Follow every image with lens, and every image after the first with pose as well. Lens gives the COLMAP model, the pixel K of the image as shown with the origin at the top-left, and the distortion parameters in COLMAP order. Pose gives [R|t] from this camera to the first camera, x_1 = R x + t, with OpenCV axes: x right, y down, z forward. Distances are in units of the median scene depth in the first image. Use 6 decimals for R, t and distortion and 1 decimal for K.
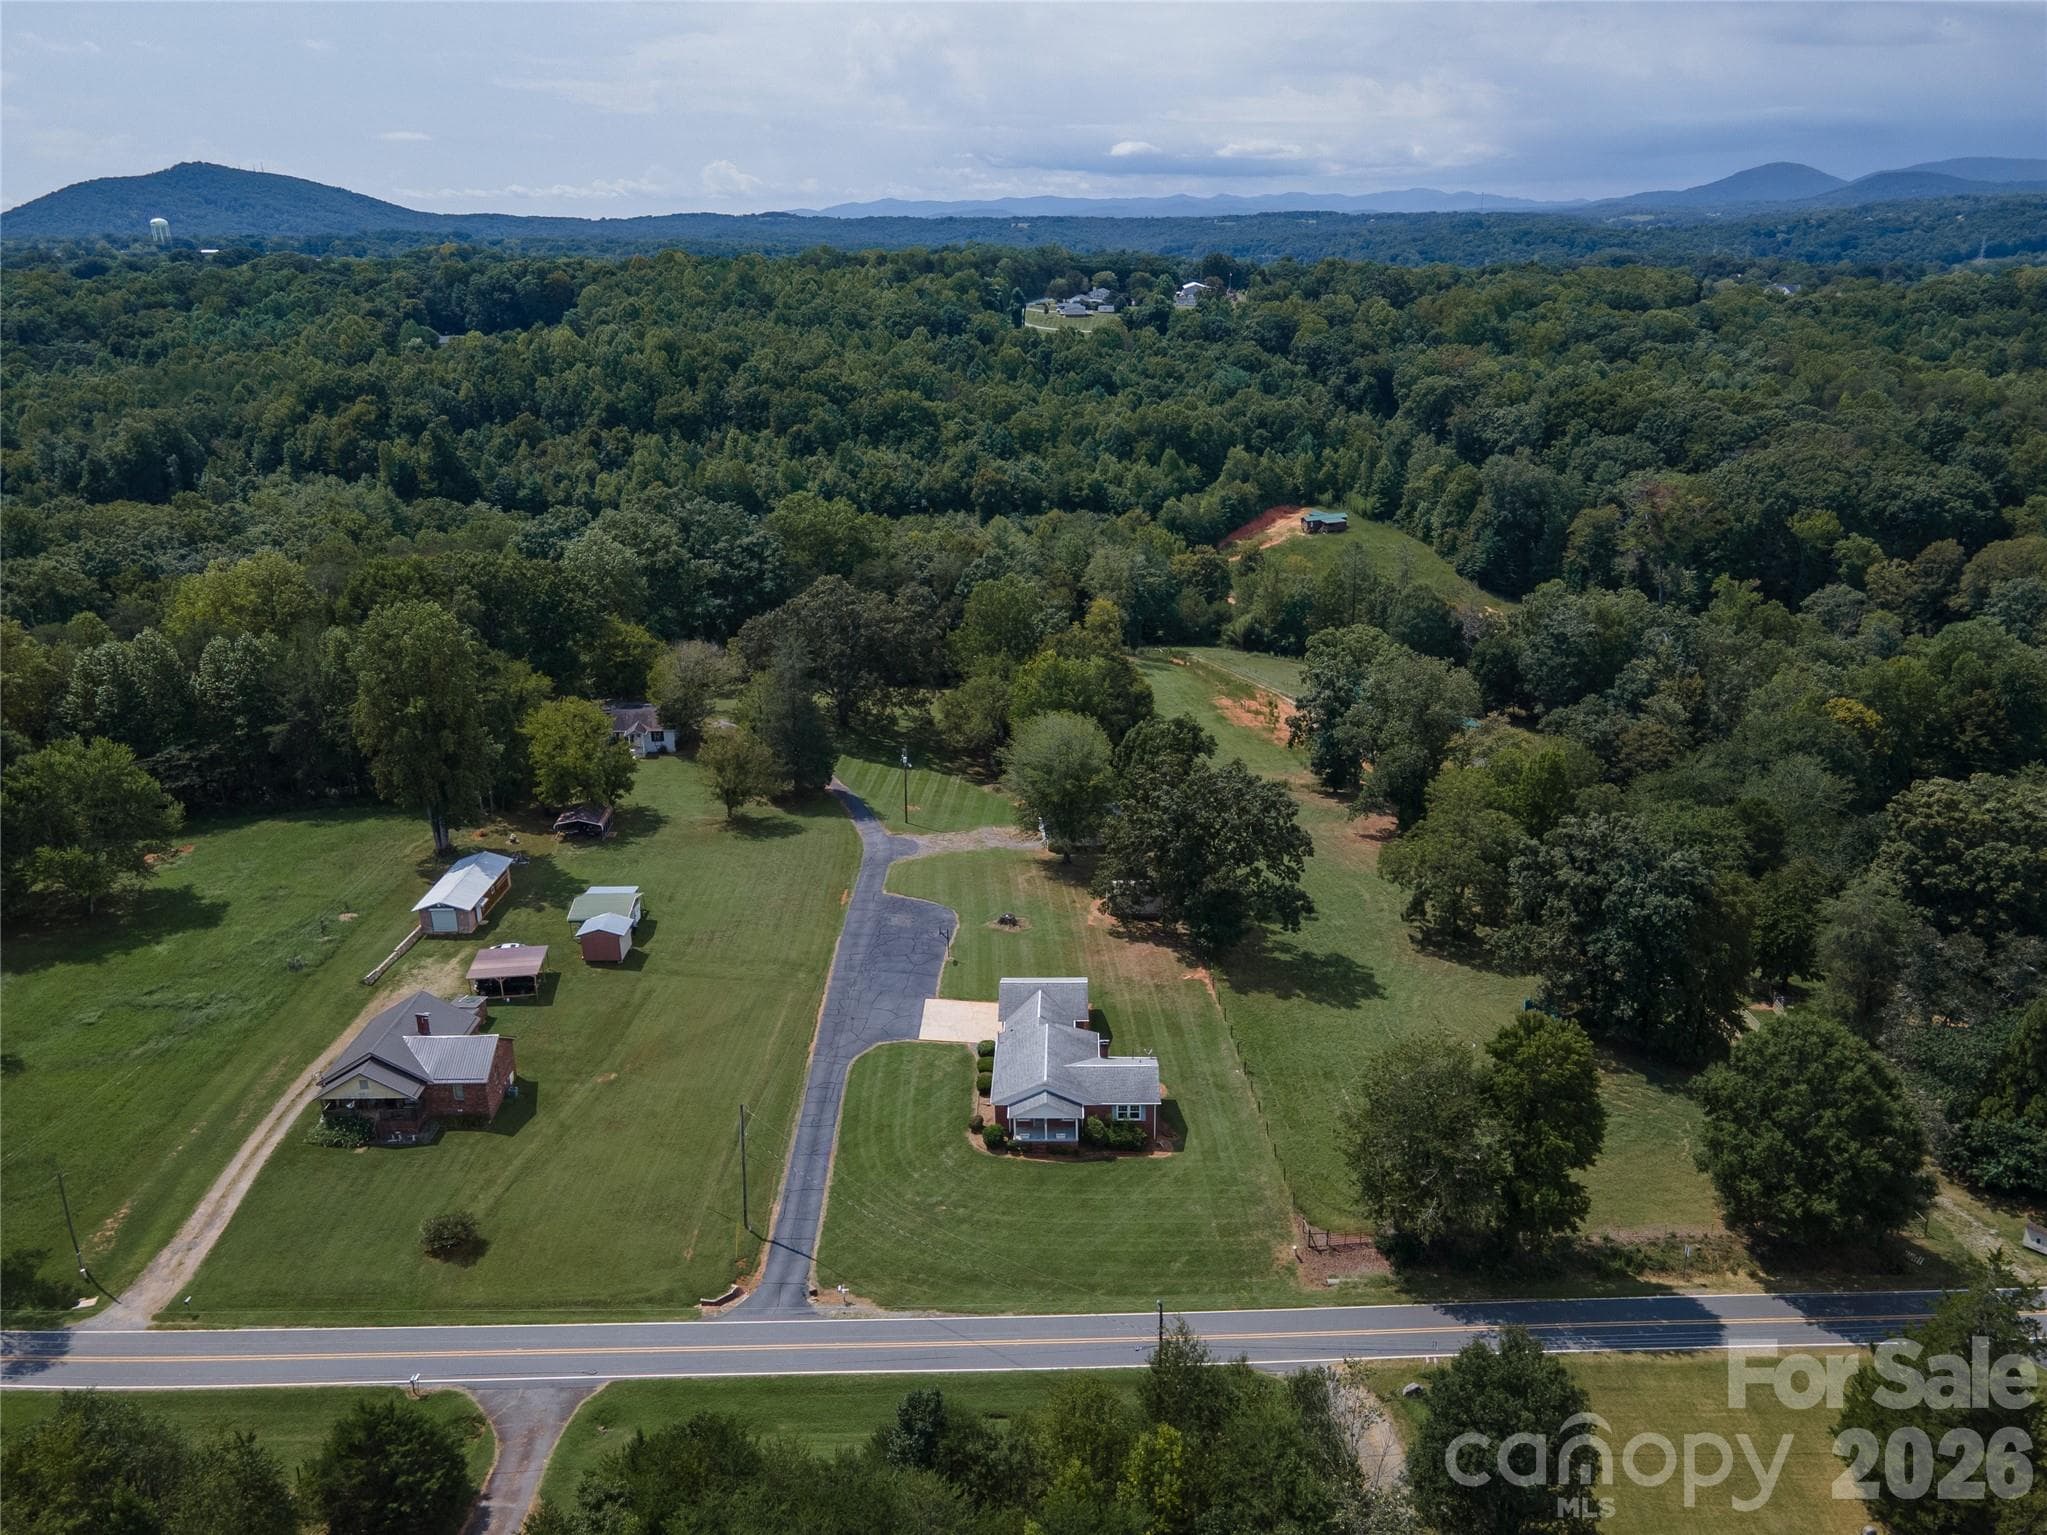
lens RADIAL K [[1548.5, 0, 1037.9], [0, 1548.5, 764.4], [0, 0, 1]] dist [-0.007924, 0.071463]
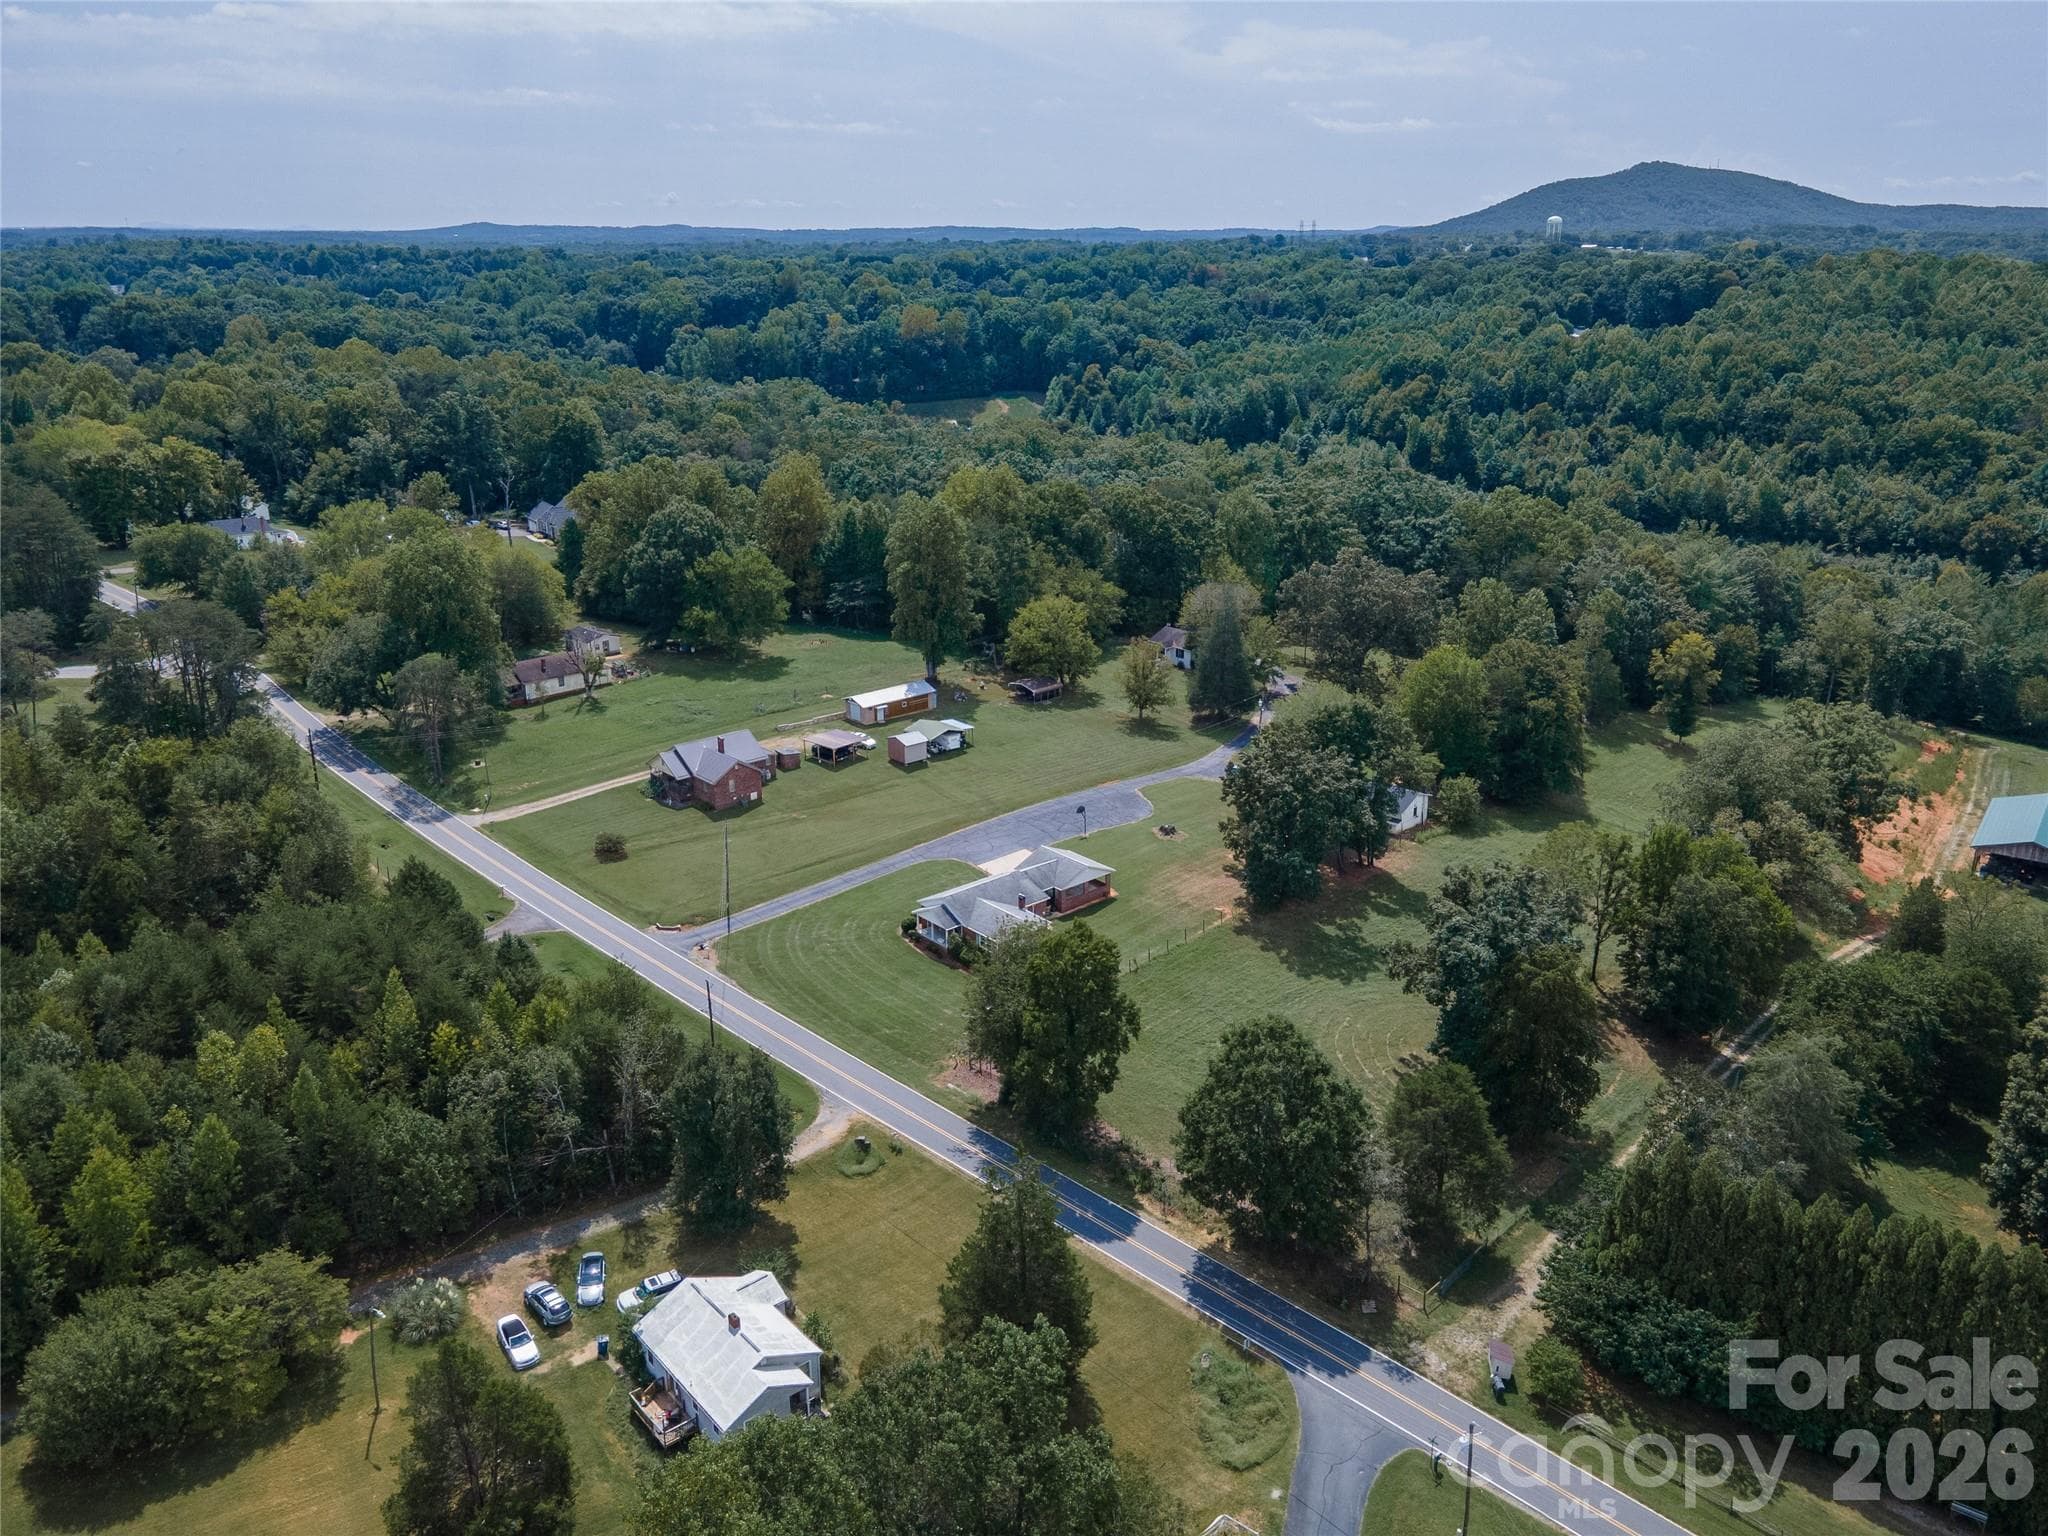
lens RADIAL K [[1549.3, 0, 1038.4], [0, 1549.3, 764.9], [0, 0, 1]] dist [-0.007924, 0.071463]
pose [[0.685313, 0.254190, -0.682446, 0.223800], [-0.251875, 0.962005, 0.105384, -0.014284], [0.683304, 0.099670, 0.723299, 0.025083]]
